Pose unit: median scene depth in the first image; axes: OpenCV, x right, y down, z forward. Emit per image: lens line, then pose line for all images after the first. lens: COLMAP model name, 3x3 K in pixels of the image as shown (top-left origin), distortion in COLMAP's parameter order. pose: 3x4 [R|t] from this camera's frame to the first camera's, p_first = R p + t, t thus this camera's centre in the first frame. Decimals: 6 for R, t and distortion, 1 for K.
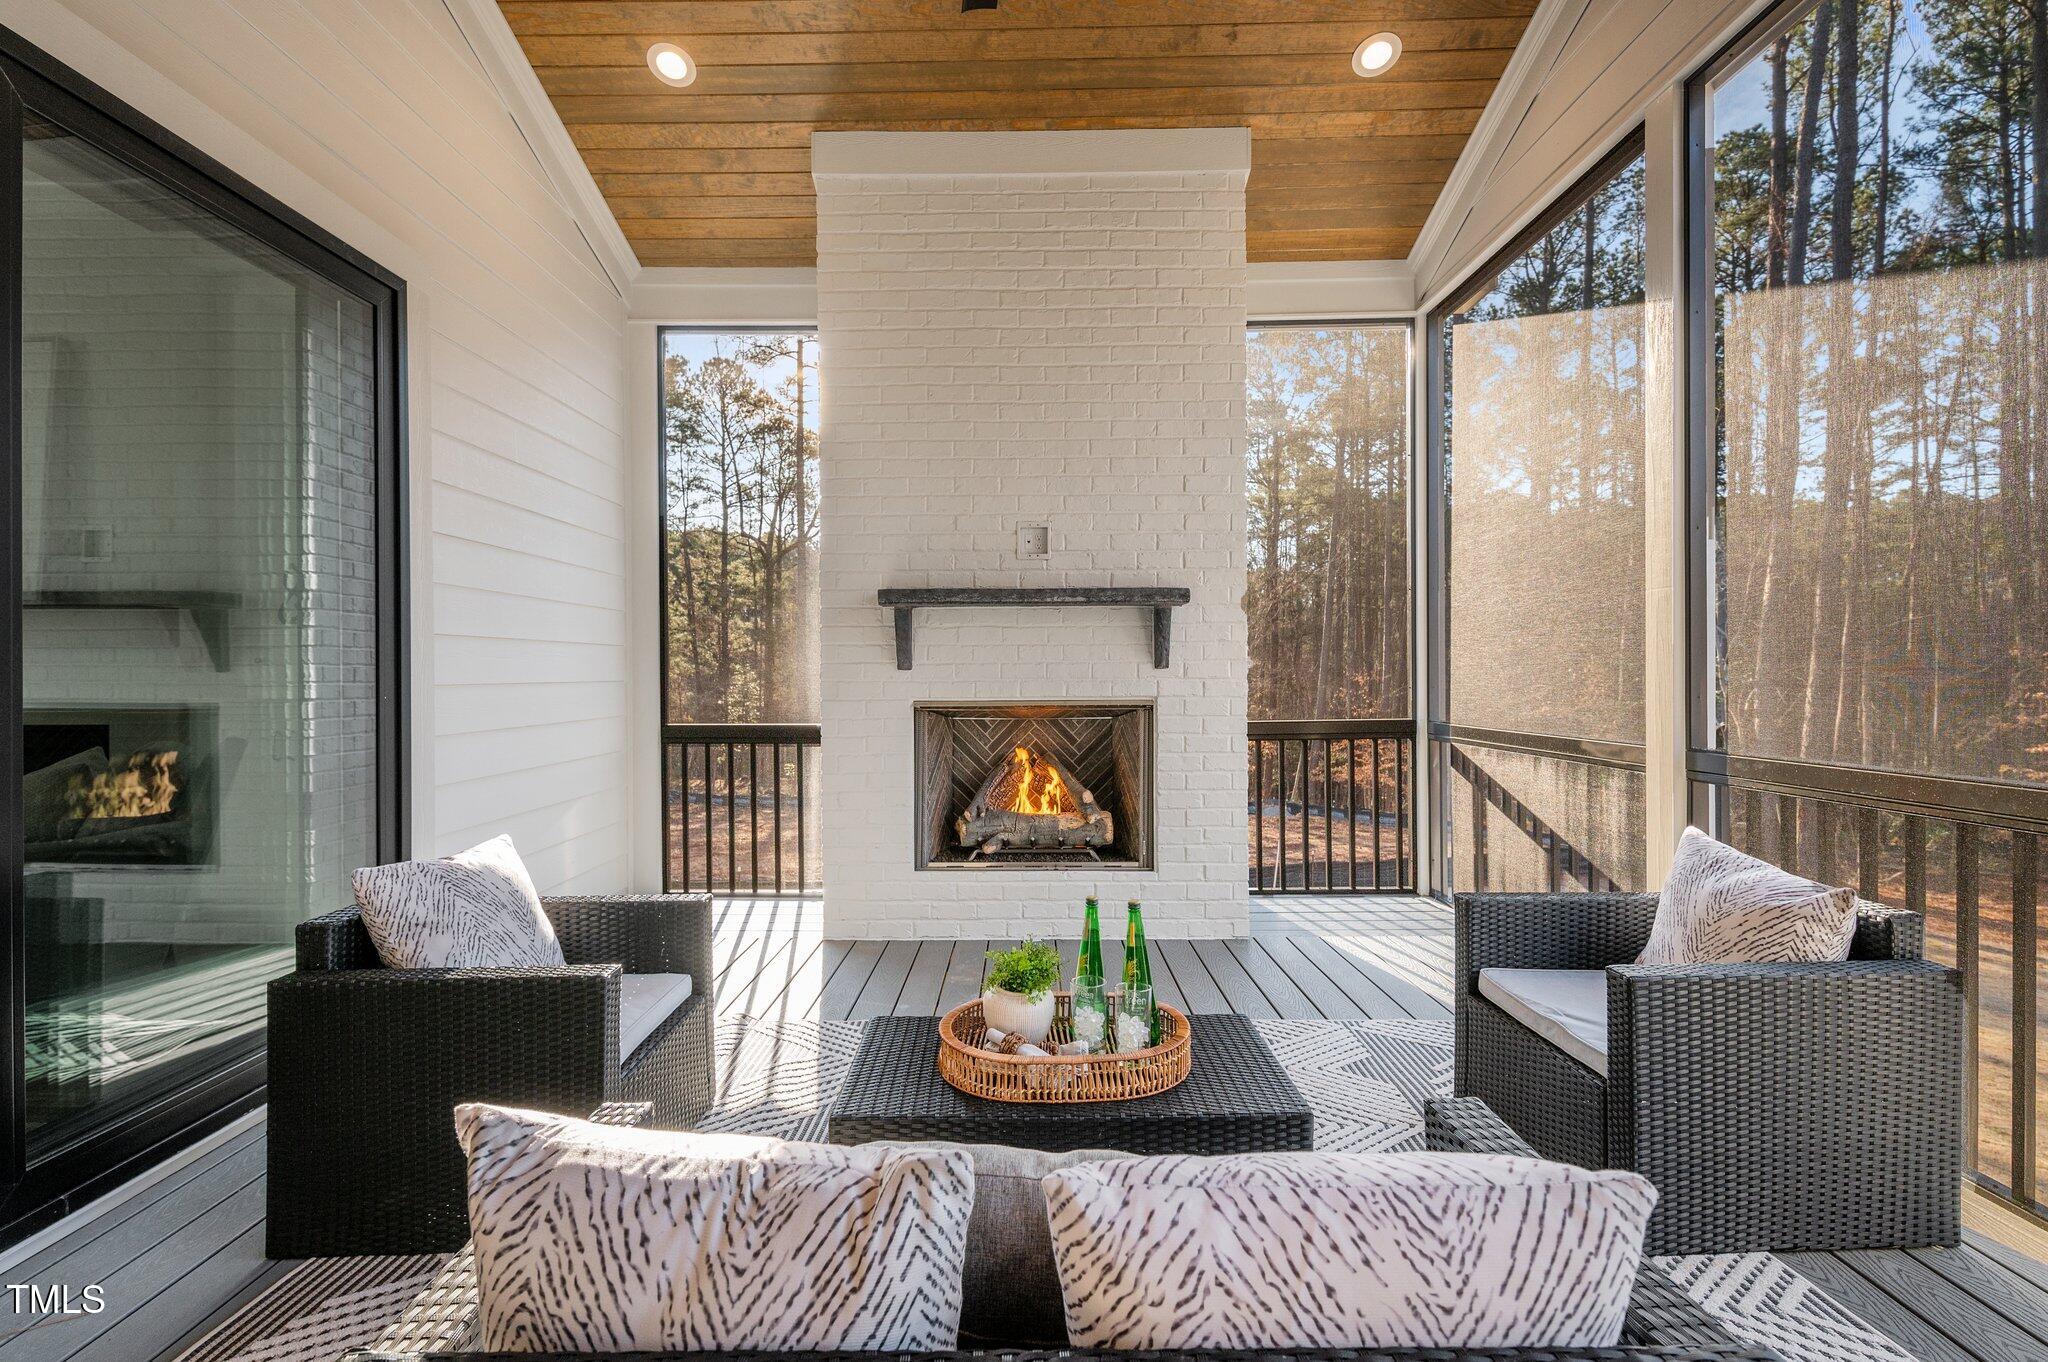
lens RADIAL K [[930.3, 0, 1015.3], [0, 930.3, 673.7], [0, 0, 1]] dist [0.014731, -0.000111]
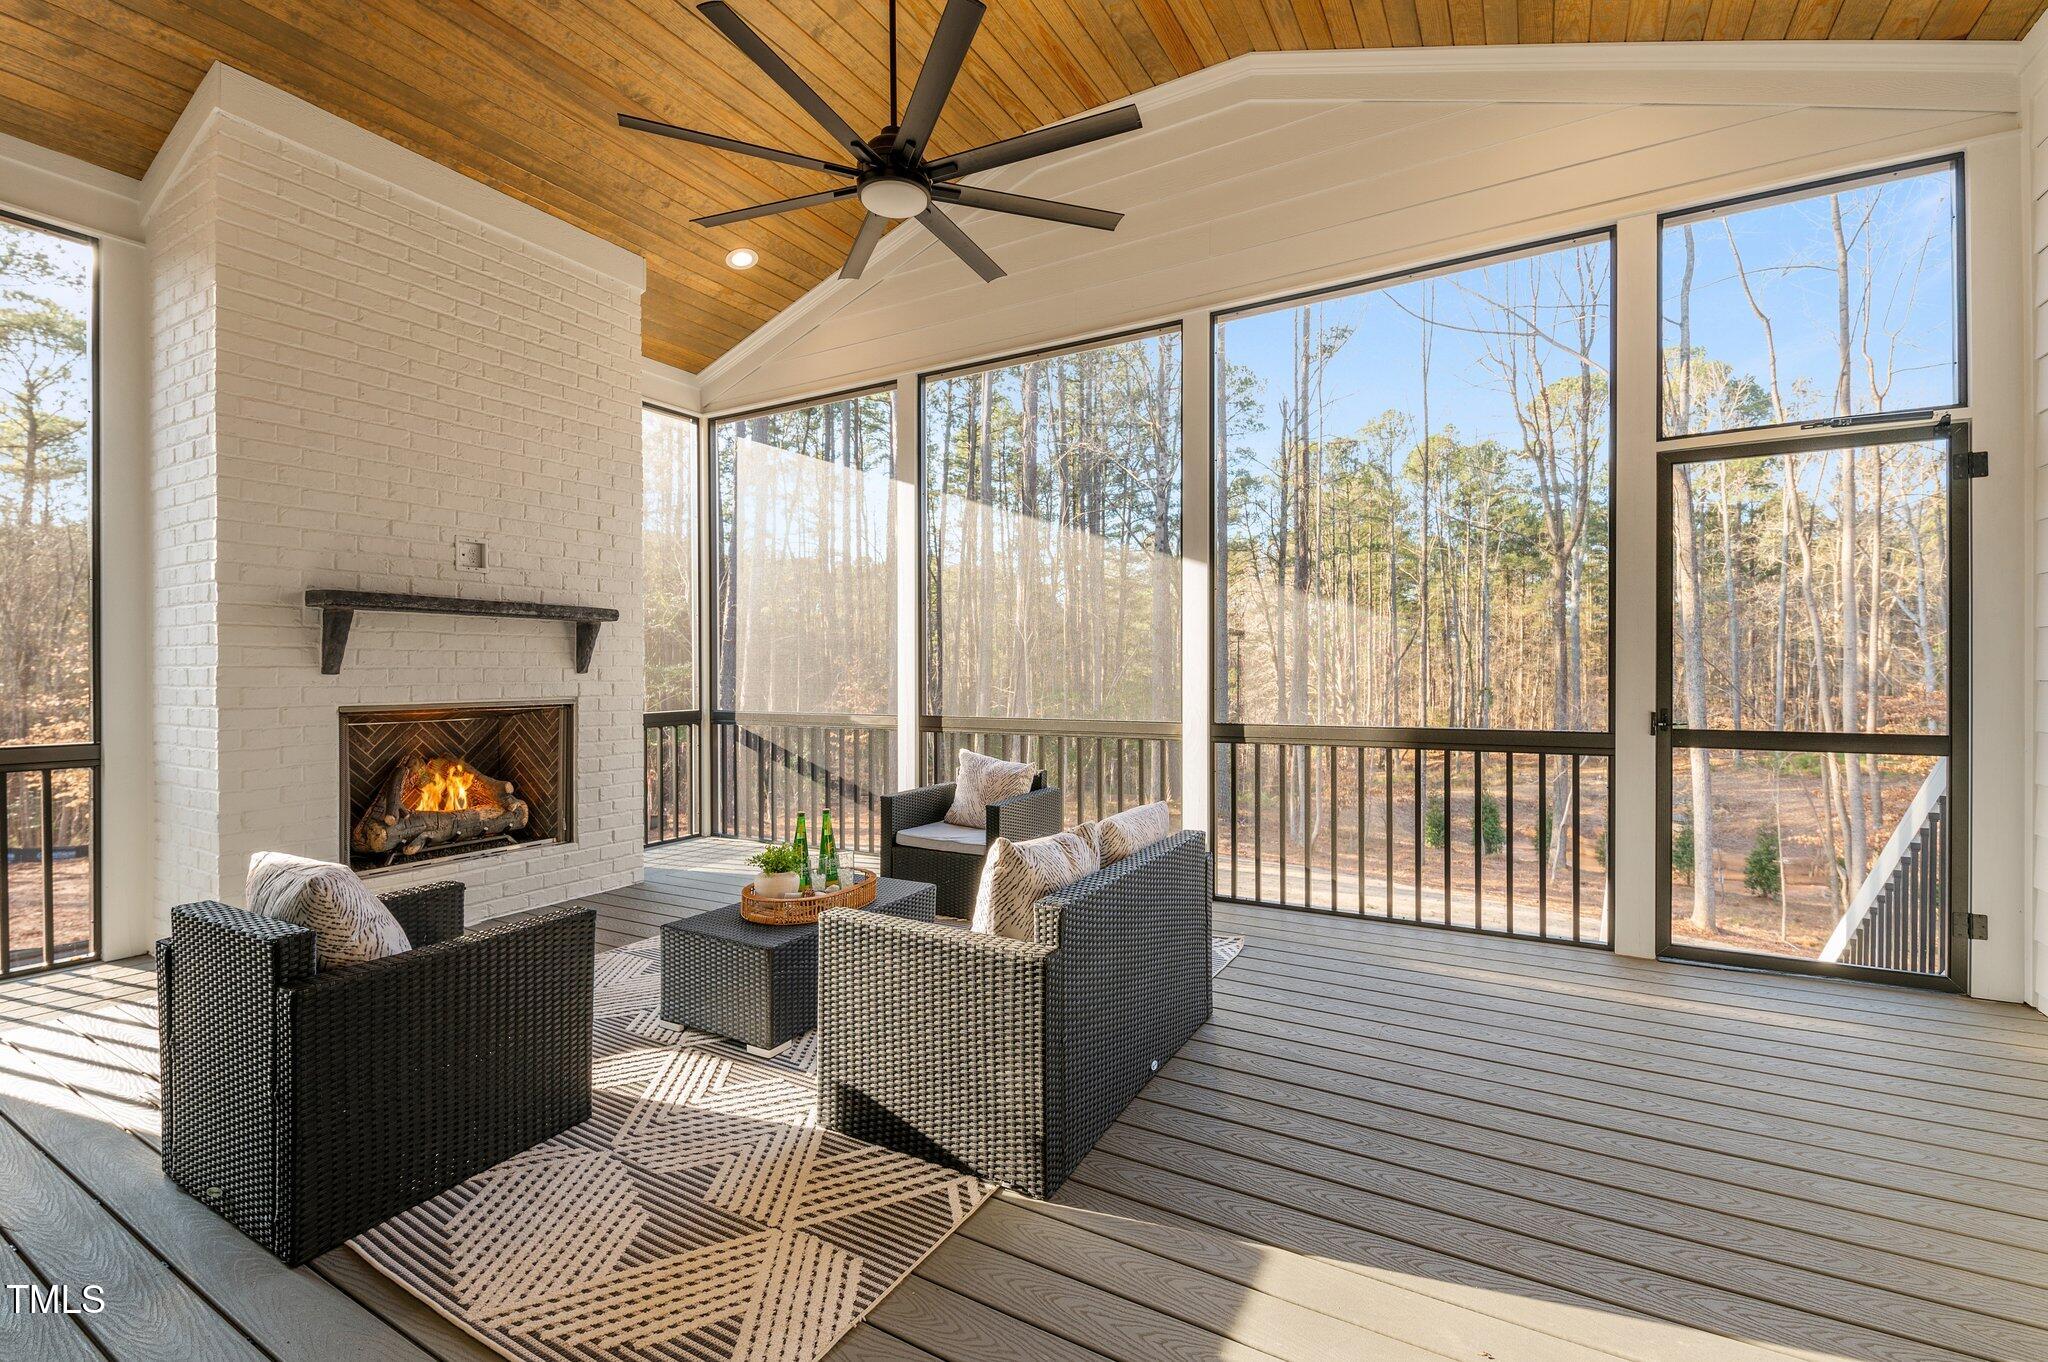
lens RADIAL K [[889.5, 0, 1031.1], [0, 889.5, 672.8], [0, 0, 1]] dist [0.008125, -0.003447]
pose [[0.479553, 0.002922, 0.877508, -0.576125], [0.000688, 0.999993, -0.003706, -0.001377], [-0.877513, 0.002381, 0.479548, -0.066878]]
